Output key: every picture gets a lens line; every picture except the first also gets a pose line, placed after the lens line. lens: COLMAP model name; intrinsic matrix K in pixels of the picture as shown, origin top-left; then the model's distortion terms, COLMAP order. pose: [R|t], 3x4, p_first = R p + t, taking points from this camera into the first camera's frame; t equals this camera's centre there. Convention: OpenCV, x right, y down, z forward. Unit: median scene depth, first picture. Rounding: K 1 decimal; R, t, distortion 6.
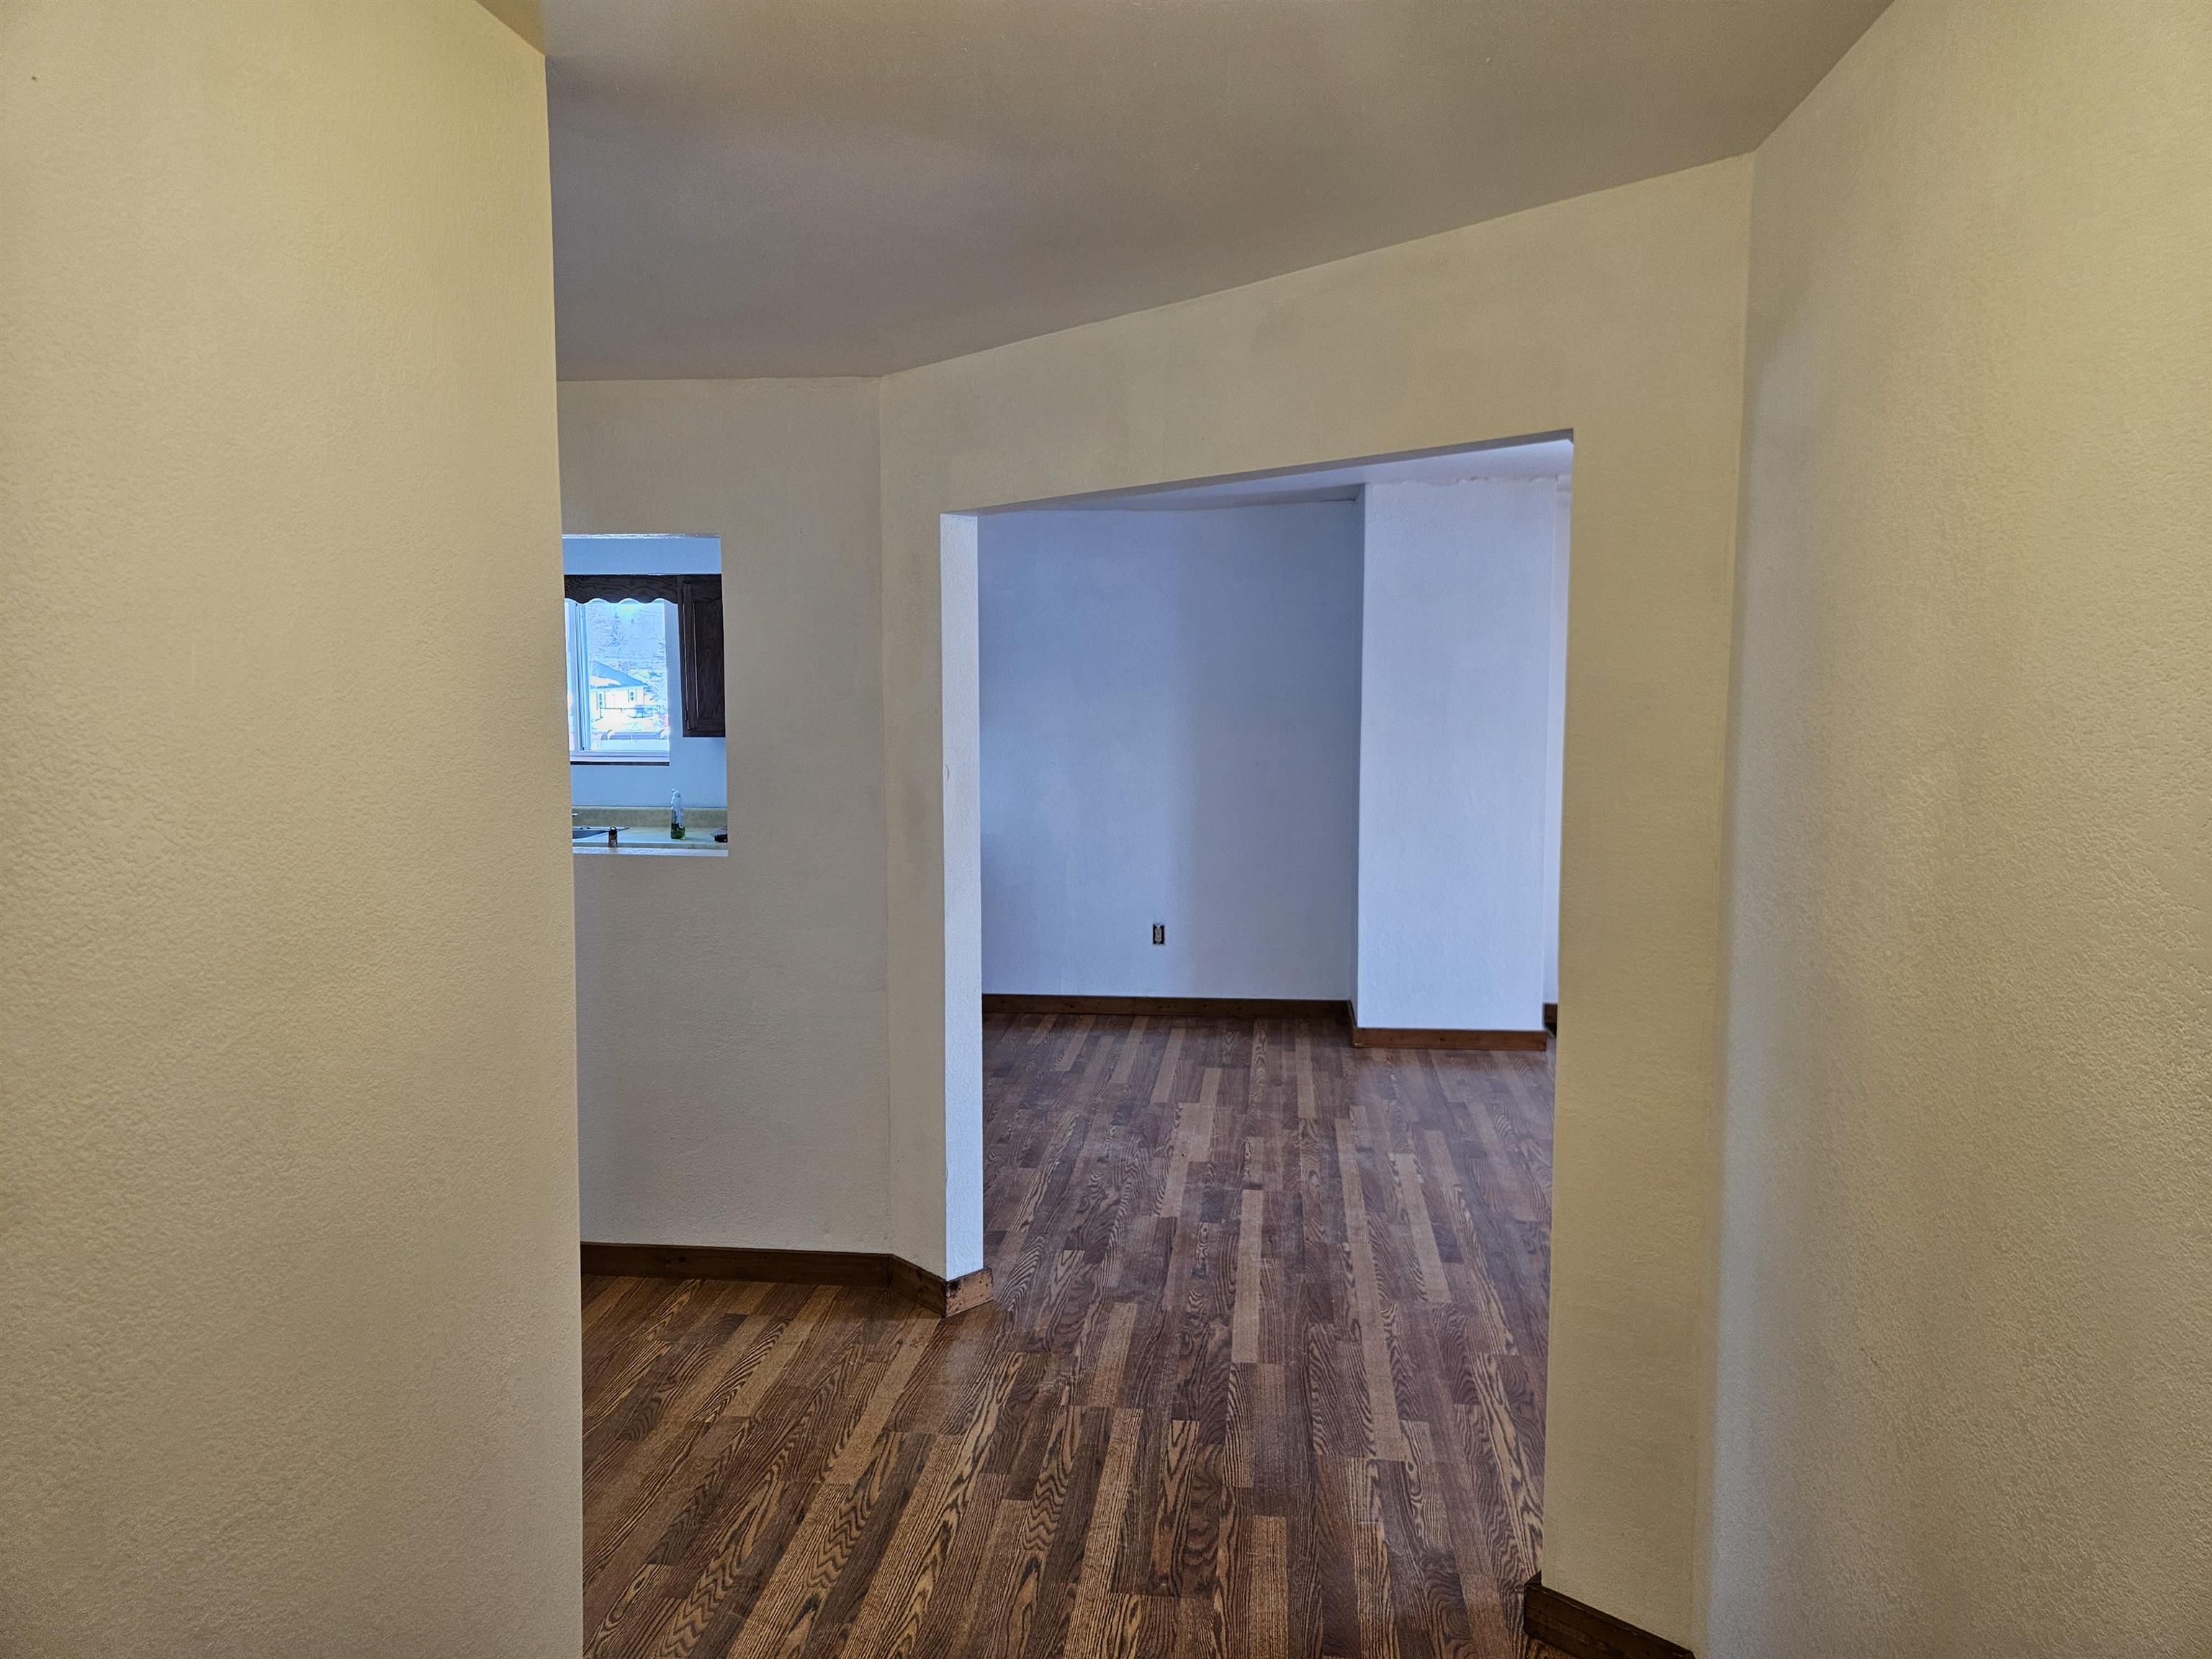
lens RADIAL K [[1483.7, 0, 1113.0], [0, 1483.7, 828.5], [0, 0, 1]] dist [0.079907, -0.069298]
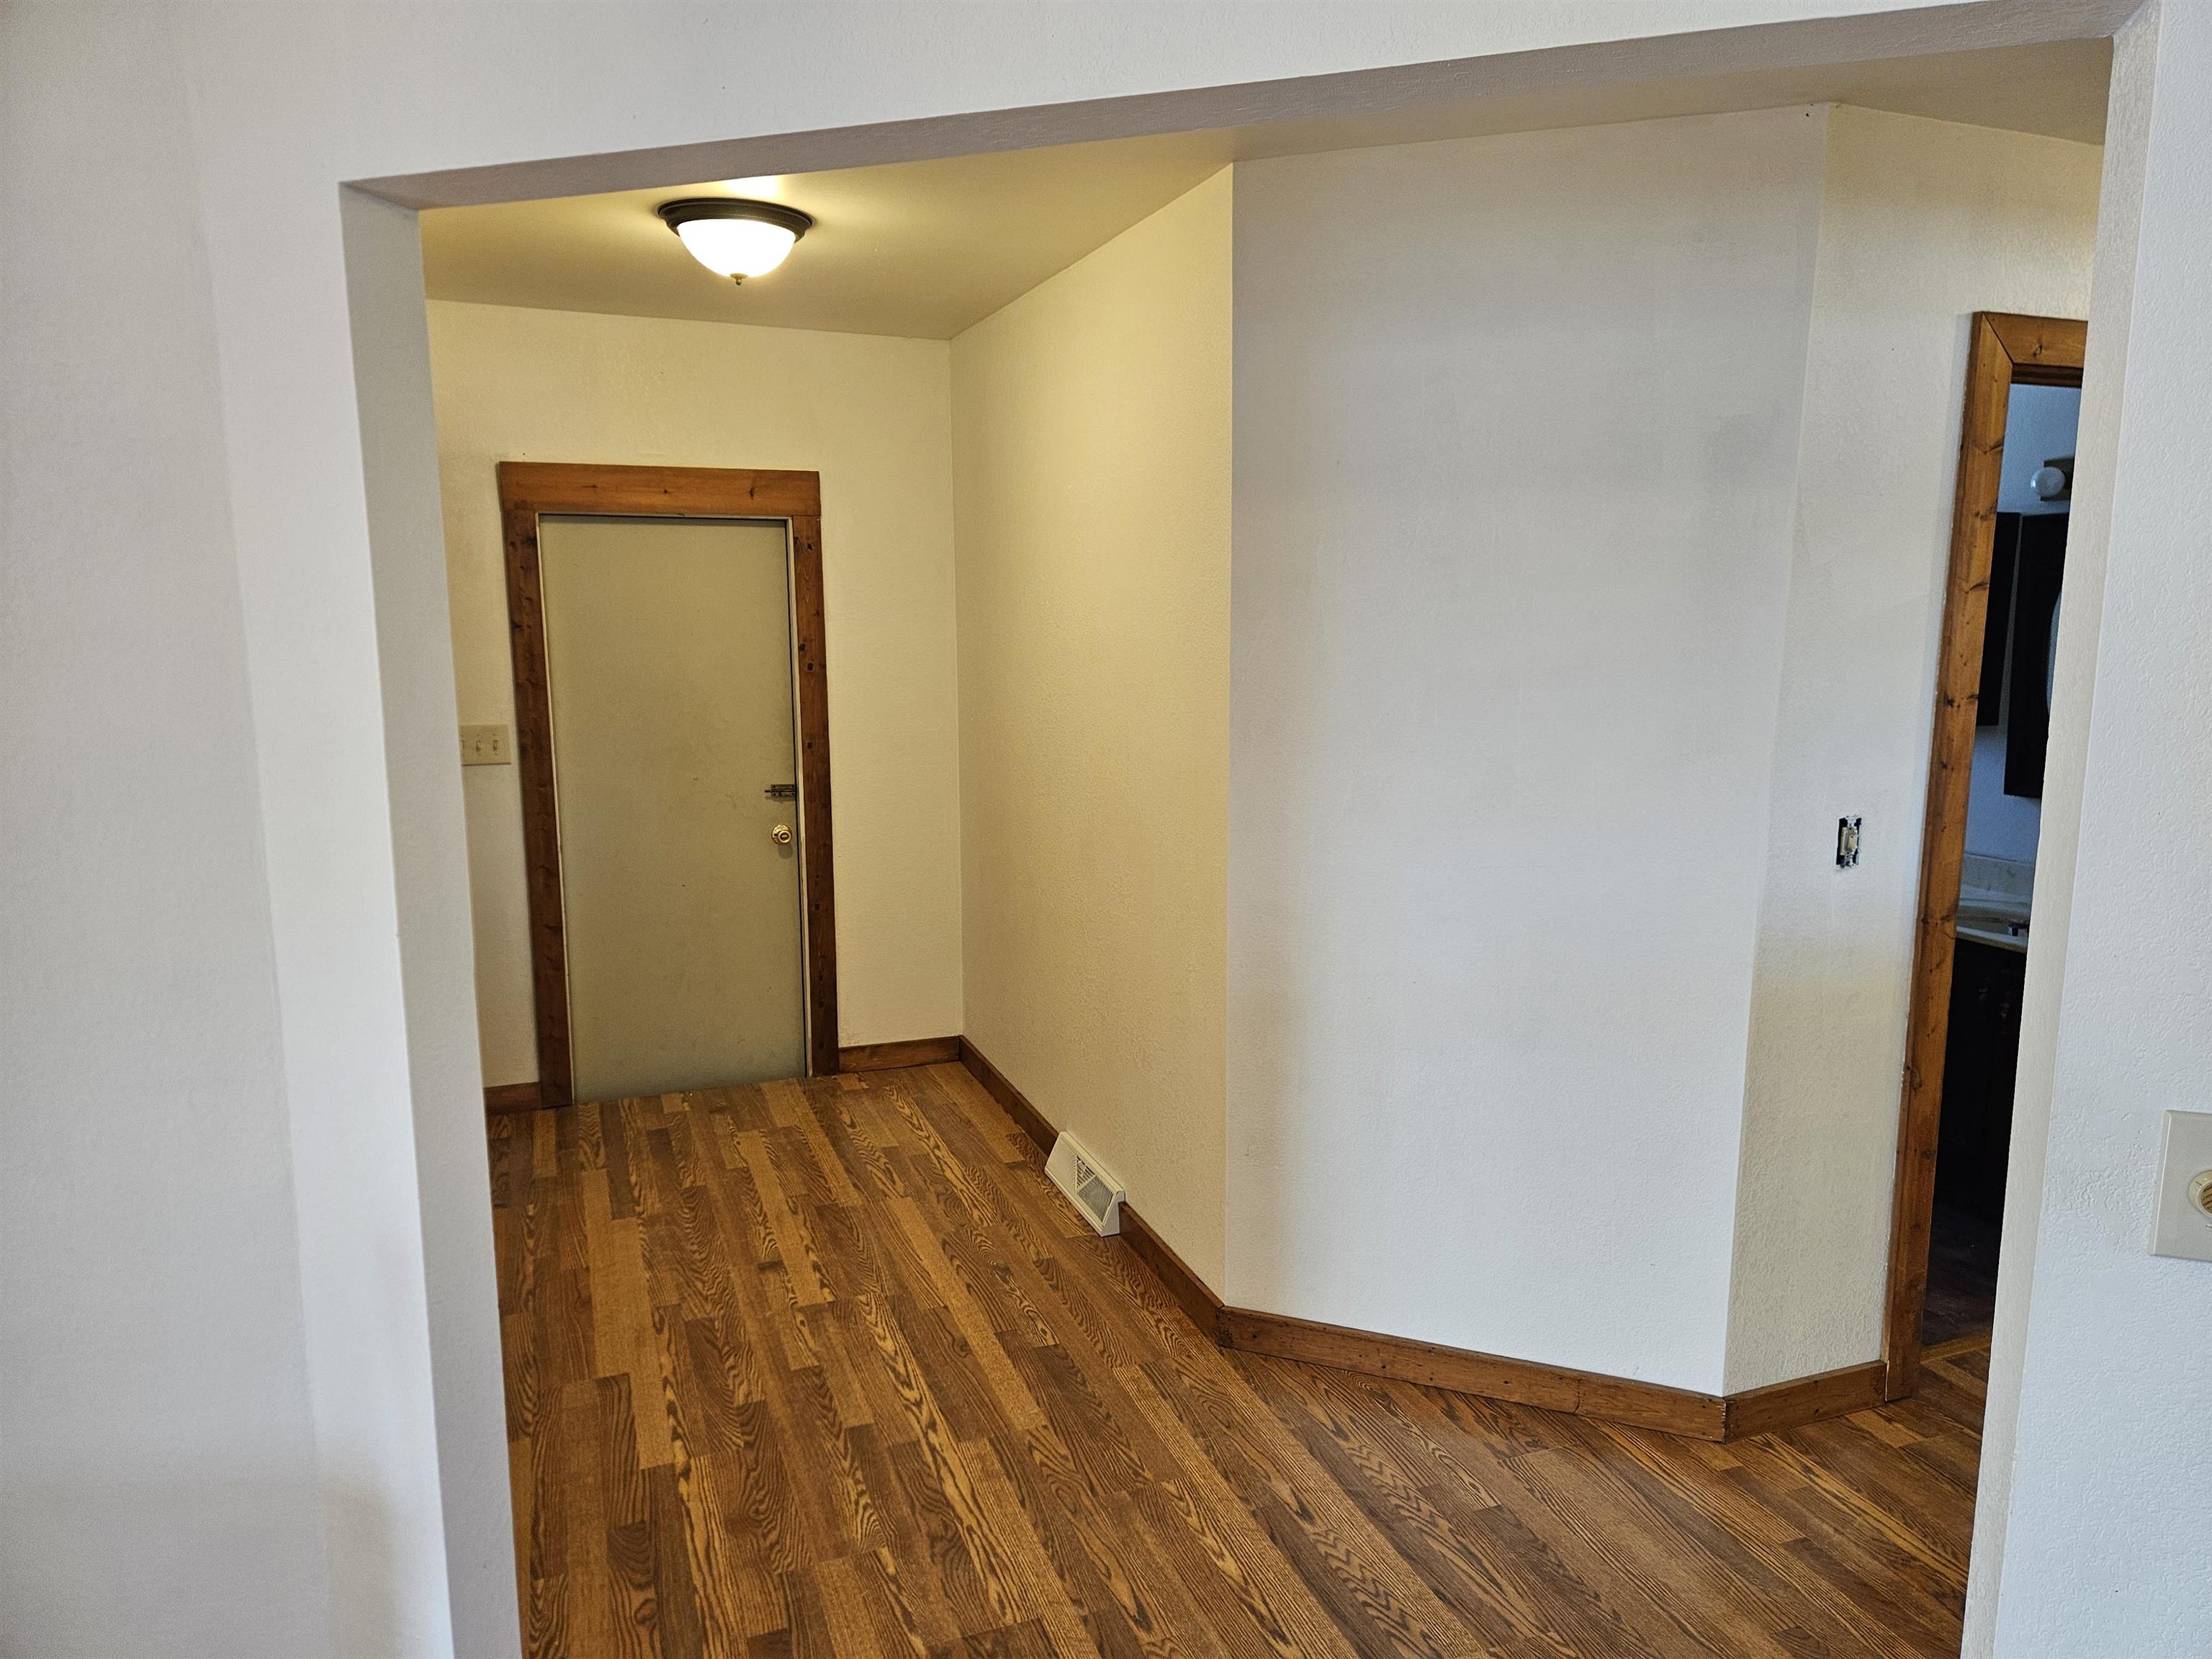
lens RADIAL K [[1483.7, 0, 1113.0], [0, 1483.7, 828.5], [0, 0, 1]] dist [0.079907, -0.069298]
pose [[-0.888246, 0.068744, -0.454196, 0.295372], [-0.051824, 0.967431, 0.247772, -0.145527], [0.456436, 0.243621, -0.855754, 1.490325]]
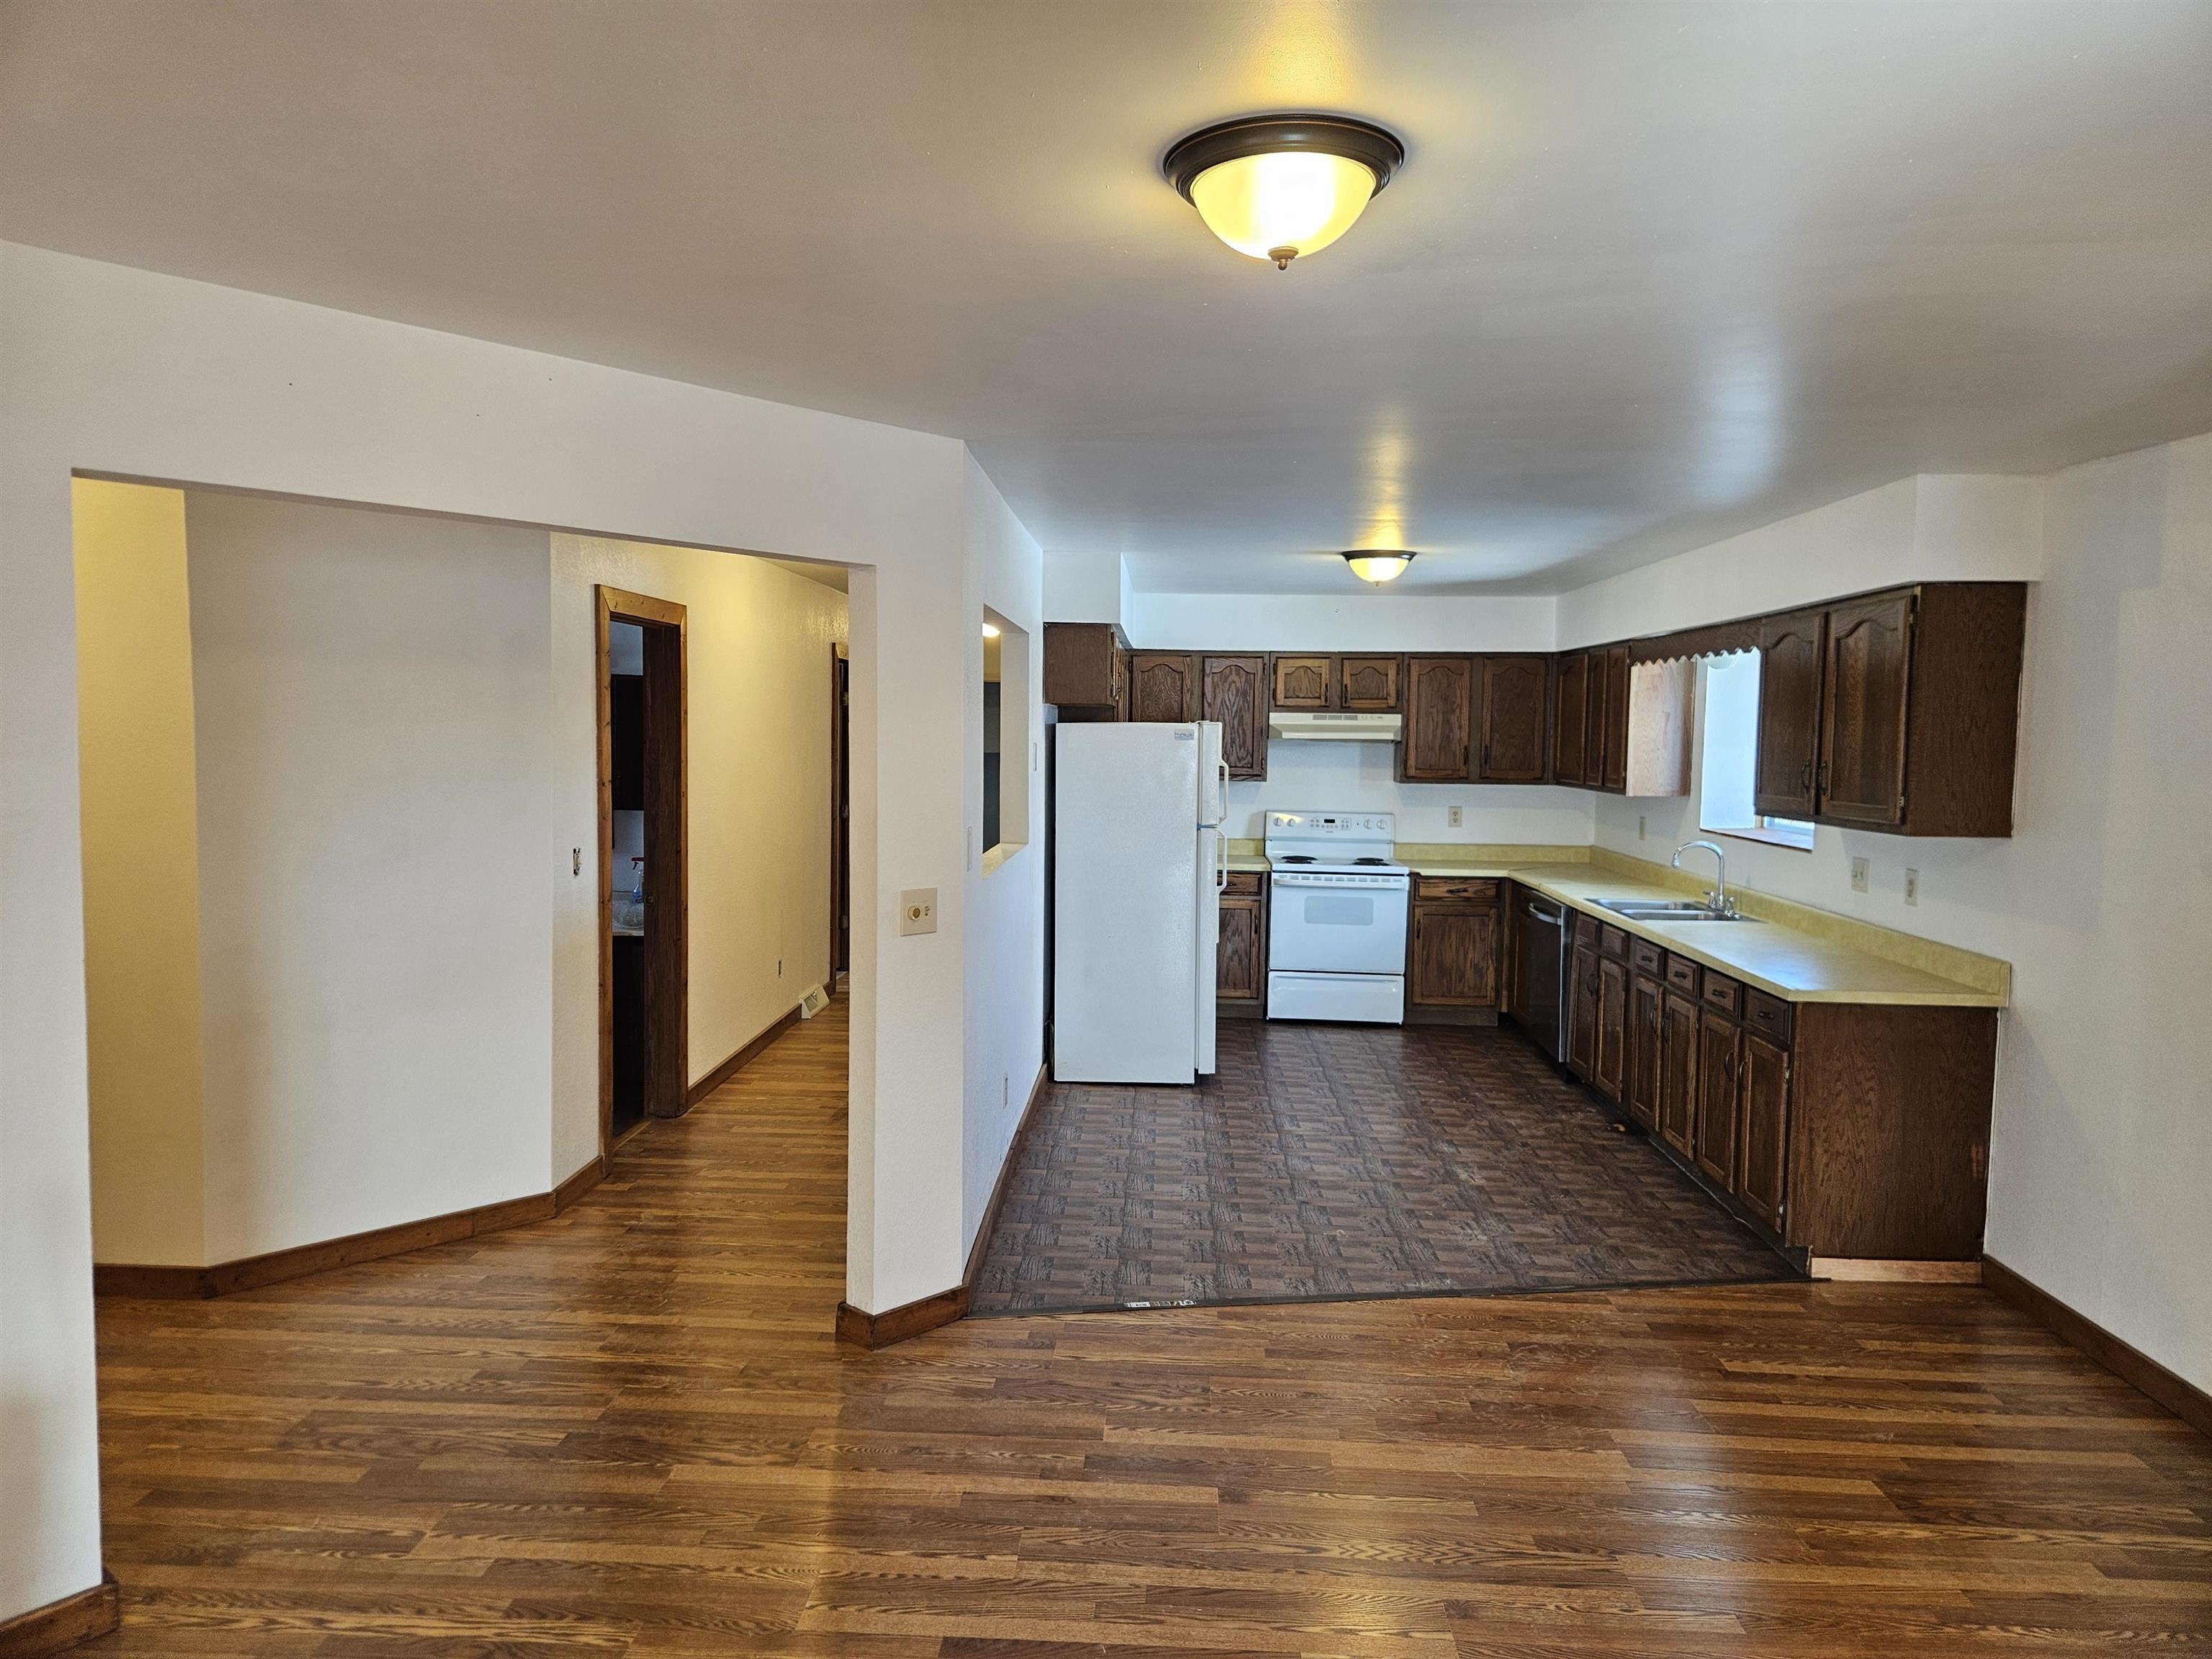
lens RADIAL K [[1483.7, 0, 1113.0], [0, 1483.7, 828.5], [0, 0, 1]] dist [0.079907, -0.069298]
pose [[0.062001, 0.066444, -0.995862, 1.184793], [-0.125218, 0.990416, 0.058285, -0.141895], [0.990190, 0.121086, 0.069727, 1.377091]]
